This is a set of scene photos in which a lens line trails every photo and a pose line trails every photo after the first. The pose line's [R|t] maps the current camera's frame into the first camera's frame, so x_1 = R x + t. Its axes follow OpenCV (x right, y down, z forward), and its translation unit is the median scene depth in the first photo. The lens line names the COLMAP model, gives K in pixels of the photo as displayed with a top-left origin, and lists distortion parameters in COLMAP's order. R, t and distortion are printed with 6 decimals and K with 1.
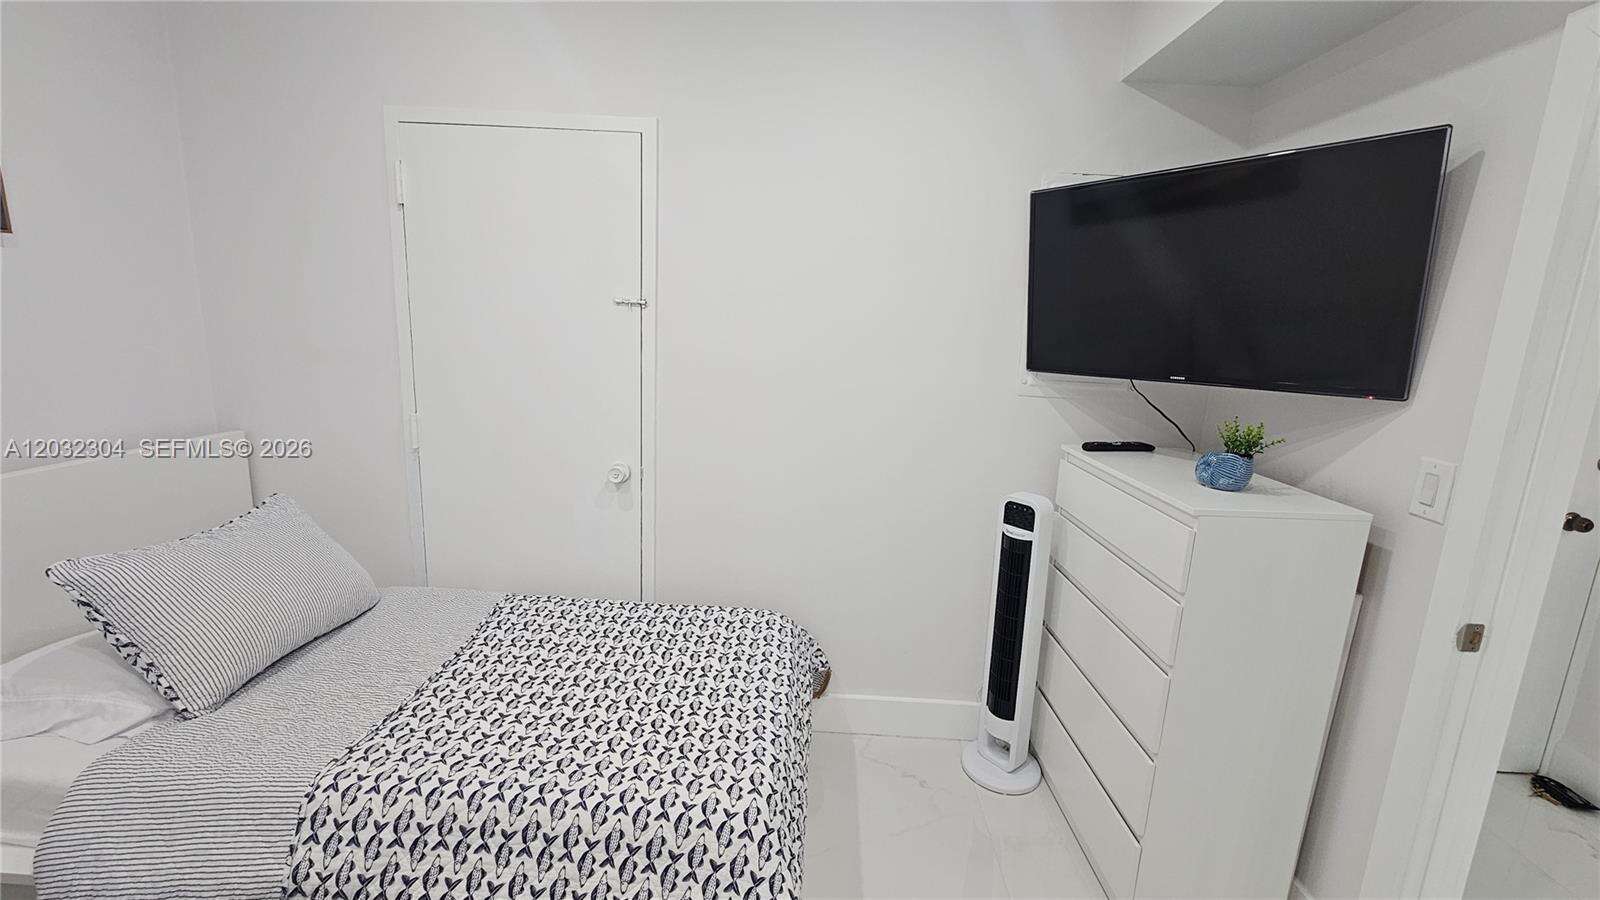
lens RADIAL K [[653.0, 0, 807.2], [0, 653.0, 449.4], [0, 0, 1]] dist [-0.002503, -0.000767]
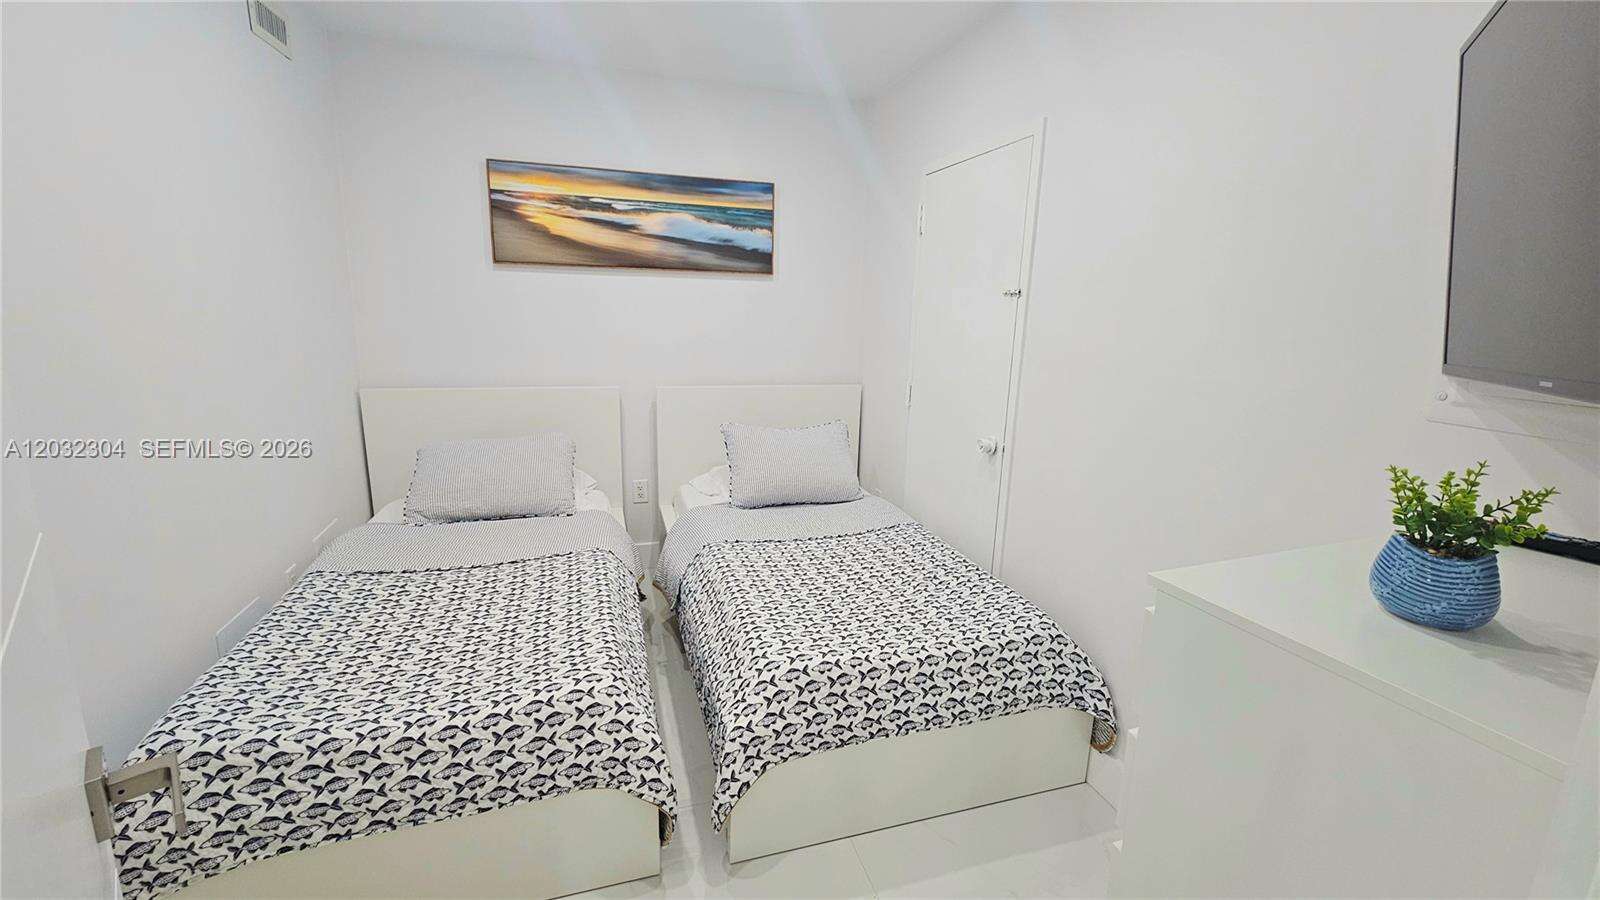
lens RADIAL K [[653.0, 0, 807.2], [0, 653.0, 449.4], [0, 0, 1]] dist [-0.002503, -0.000767]
pose [[0.314512, 0.163964, -0.934986, 0.781216], [-0.195611, 0.975024, 0.105185, -0.016929], [0.928880, 0.149811, 0.338730, 0.392661]]
